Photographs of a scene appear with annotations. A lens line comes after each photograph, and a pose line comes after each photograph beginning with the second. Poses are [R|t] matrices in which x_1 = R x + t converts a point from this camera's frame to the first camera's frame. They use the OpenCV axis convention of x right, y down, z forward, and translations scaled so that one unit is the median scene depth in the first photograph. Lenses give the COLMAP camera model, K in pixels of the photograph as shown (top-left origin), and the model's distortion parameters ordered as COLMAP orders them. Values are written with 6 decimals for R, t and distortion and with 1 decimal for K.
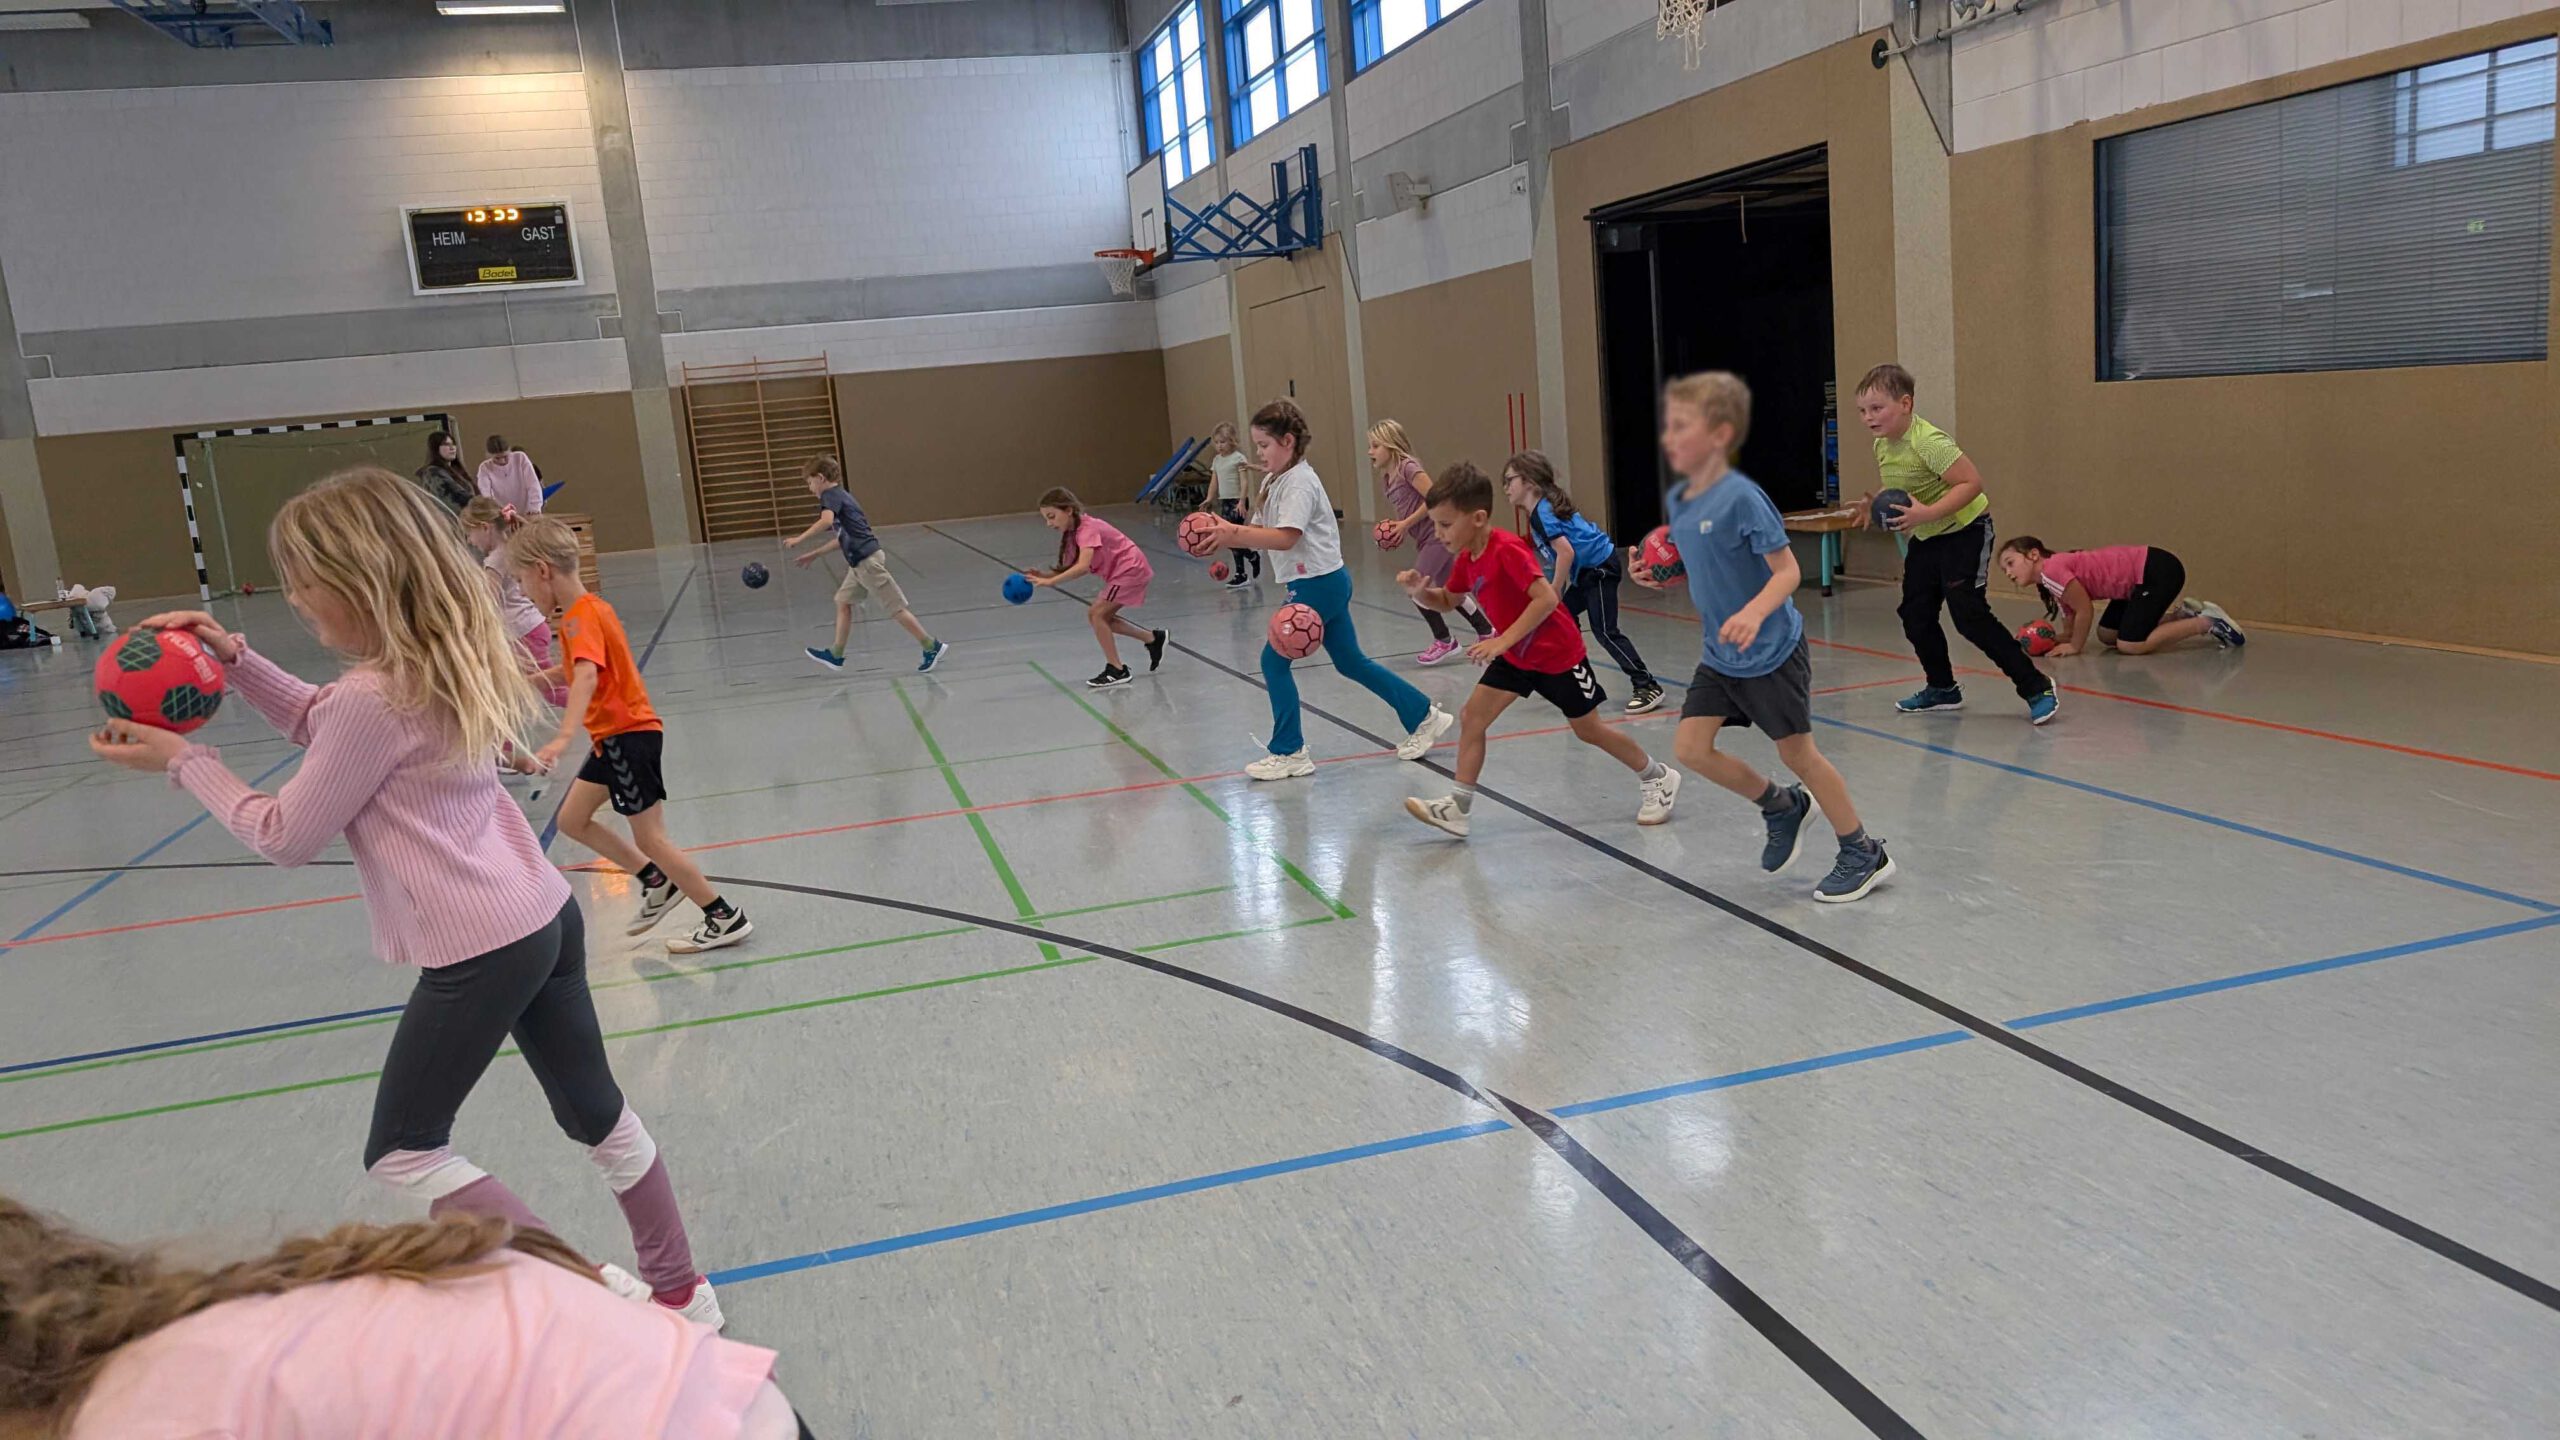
lens RADIAL K [[1846.2, 0, 1285.3], [0, 1846.2, 768.2], [0, 0, 1]] dist [-0.003638, 0.000227]
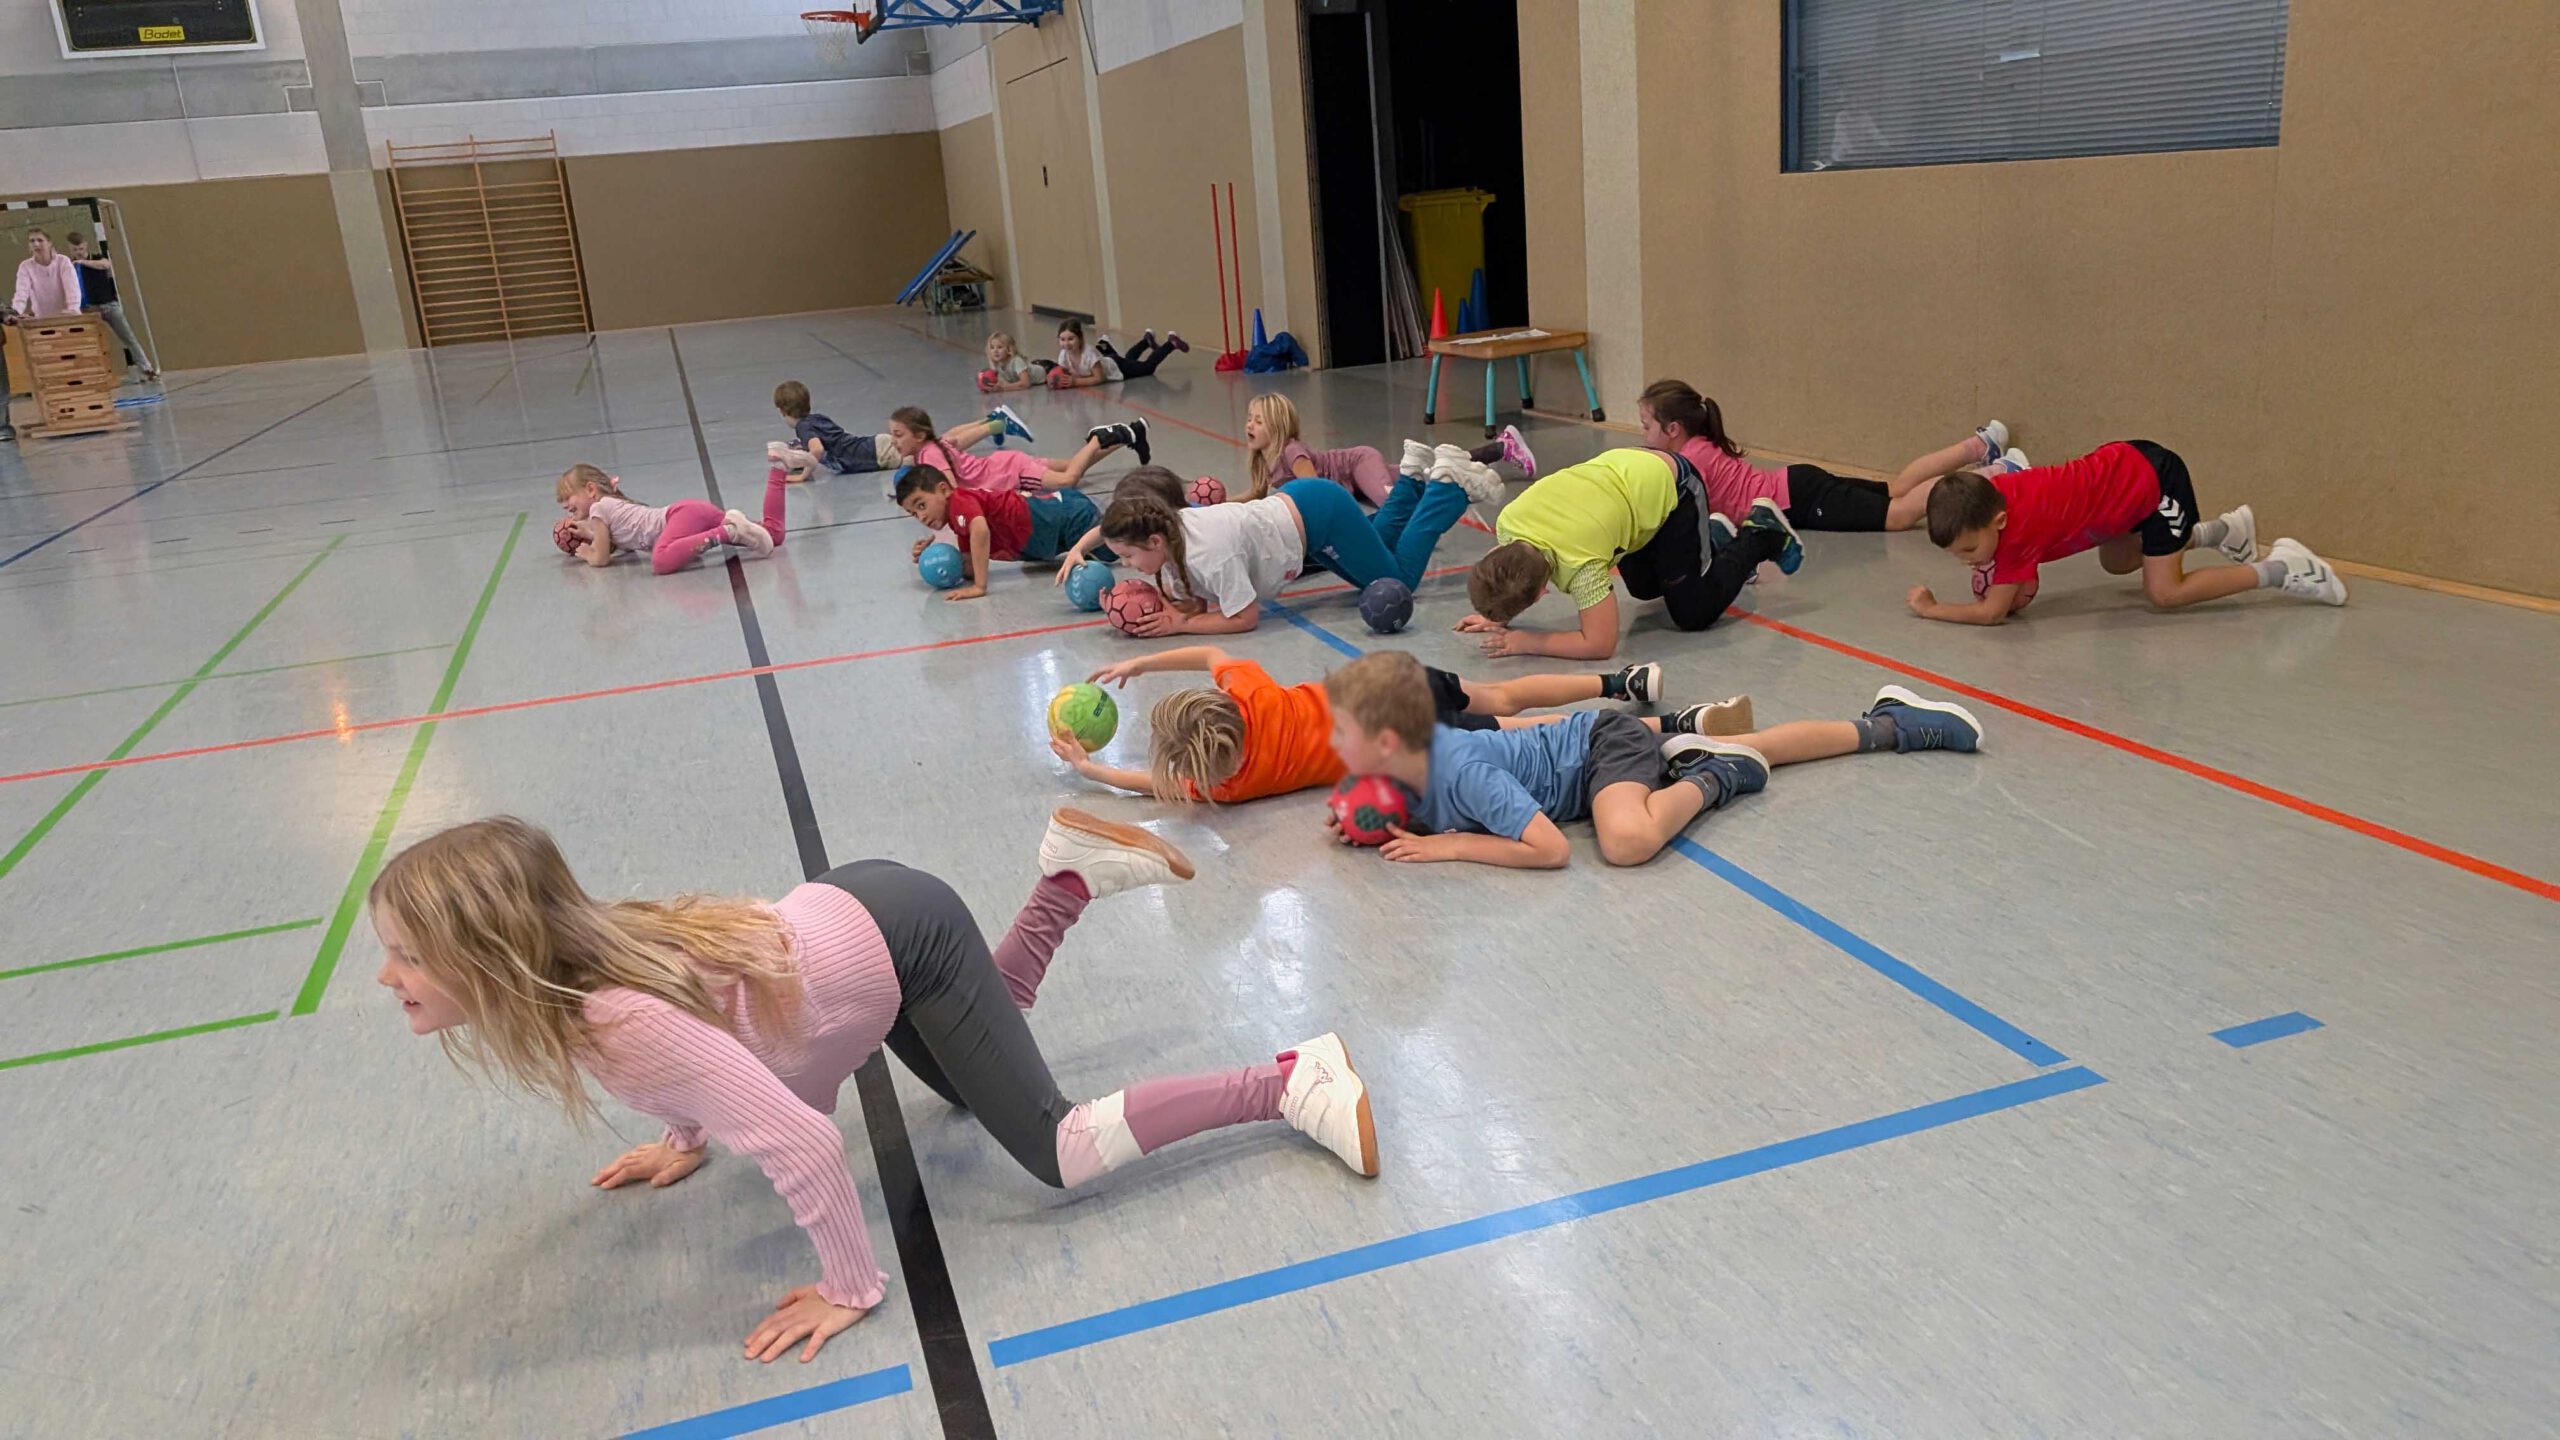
lens RADIAL K [[1855.1, 0, 1302.4], [0, 1855.1, 735.6], [0, 0, 1]] dist [0.001498, -0.005534]
pose [[0.998969, -0.004400, 0.045182, 0.070933], [0.000393, 0.996092, 0.088325, -0.014235], [-0.045394, -0.088217, 0.995066, 0.070688]]
